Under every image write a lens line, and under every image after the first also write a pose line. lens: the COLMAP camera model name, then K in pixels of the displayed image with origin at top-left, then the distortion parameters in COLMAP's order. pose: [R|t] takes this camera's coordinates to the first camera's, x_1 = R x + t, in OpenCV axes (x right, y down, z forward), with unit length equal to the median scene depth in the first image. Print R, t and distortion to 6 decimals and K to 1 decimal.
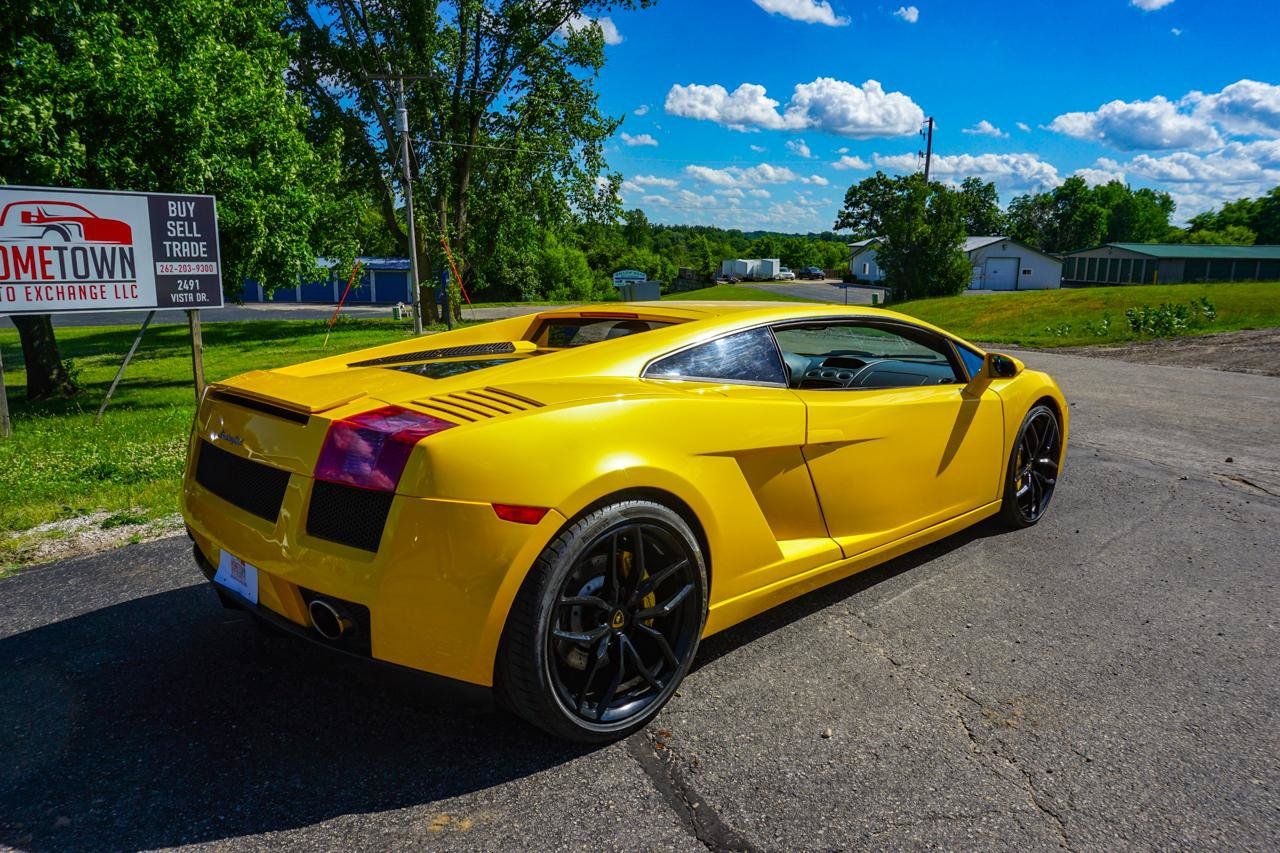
lens RADIAL K [[851.4, 0, 633.4], [0, 851.4, 419.9], [0, 0, 1]] dist [-0.052082, 0.035028]
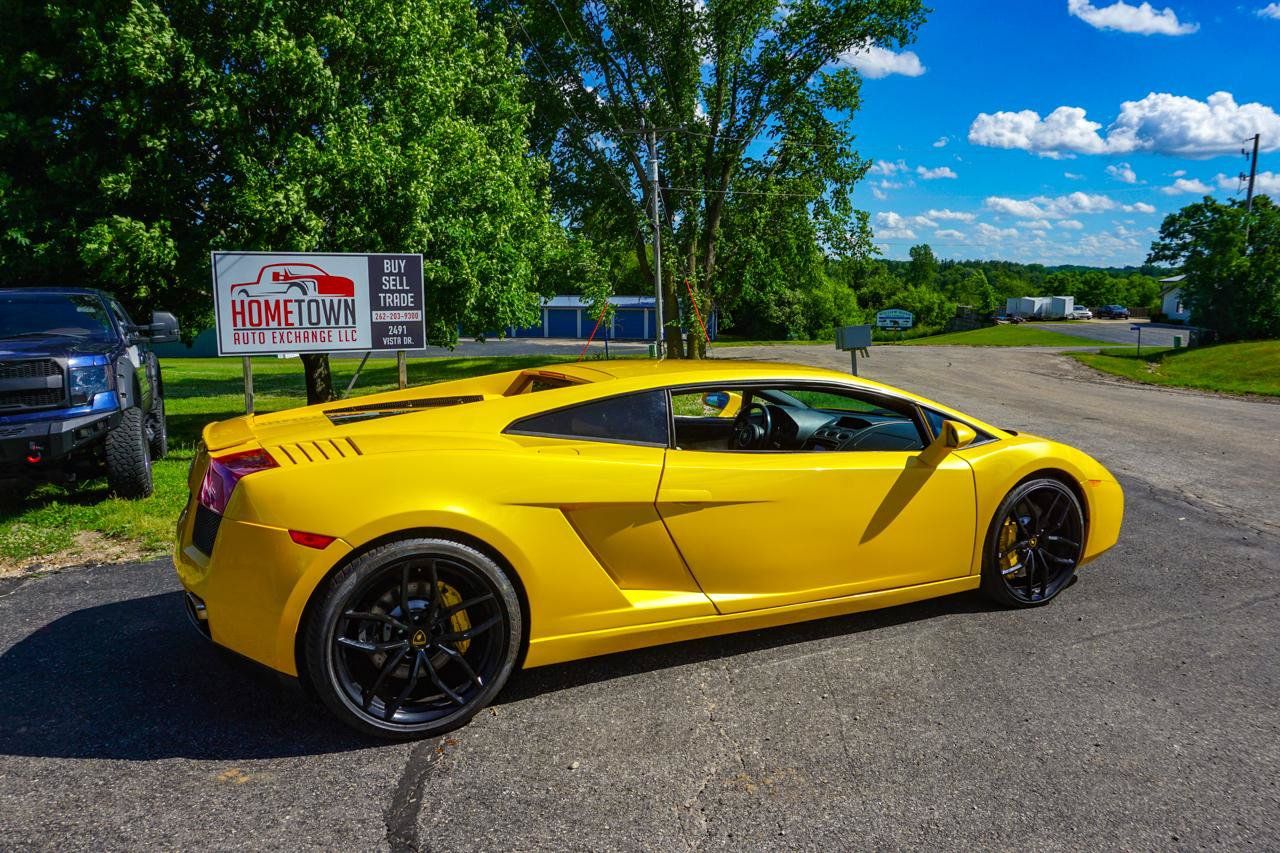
lens RADIAL K [[851.4, 0, 632.5], [0, 851.4, 419.7], [0, 0, 1]] dist [-0.052082, 0.035028]
pose [[0.947071, 0.037773, -0.318795, 0.163259], [-0.051571, 0.998058, -0.034949, -0.011417], [0.316856, 0.049539, 0.947179, -0.010605]]
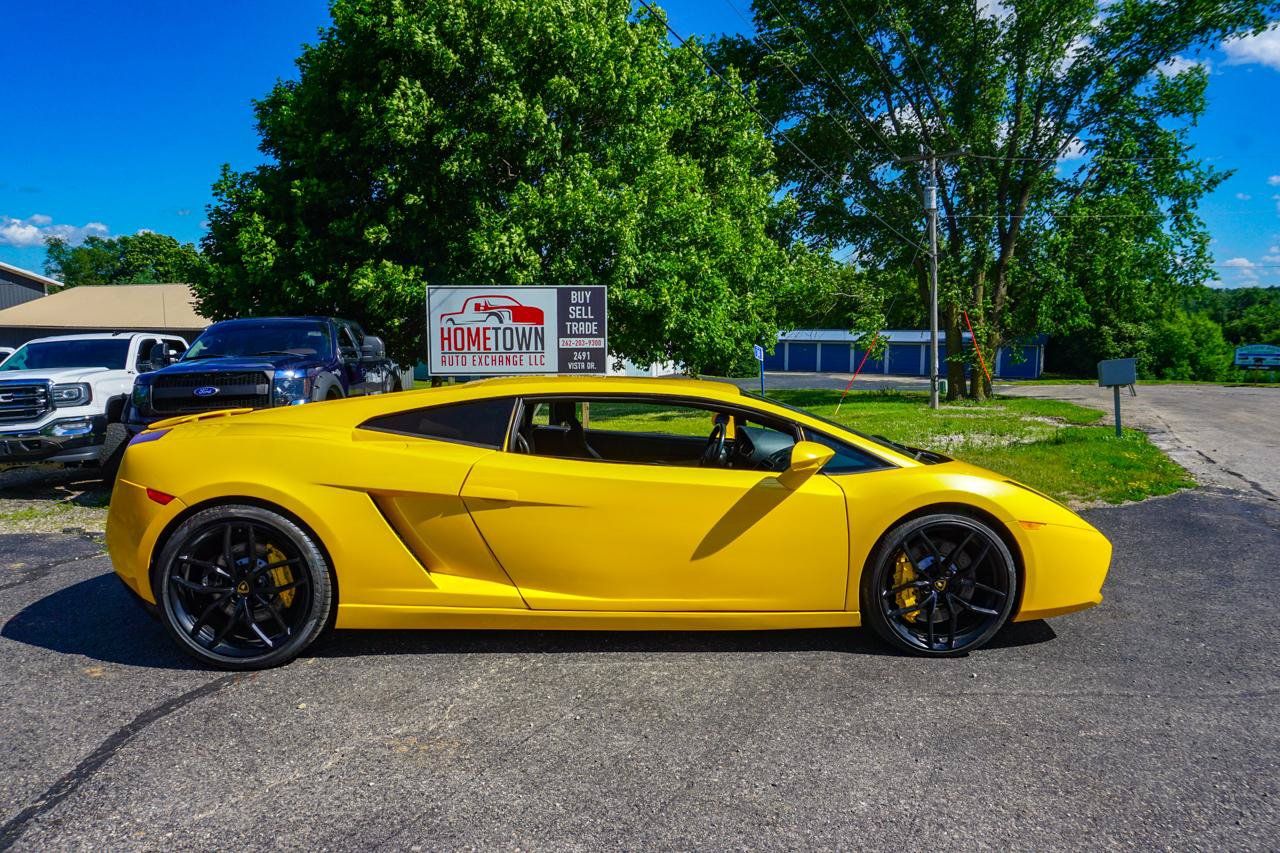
lens RADIAL K [[851.4, 0, 629.3], [0, 851.4, 414.5], [0, 0, 1]] dist [-0.052082, 0.035028]
pose [[0.761148, 0.053737, -0.646349, 0.363493], [-0.112210, 0.992444, -0.049629, -0.016400], [0.638798, 0.110302, 0.761426, 0.074734]]
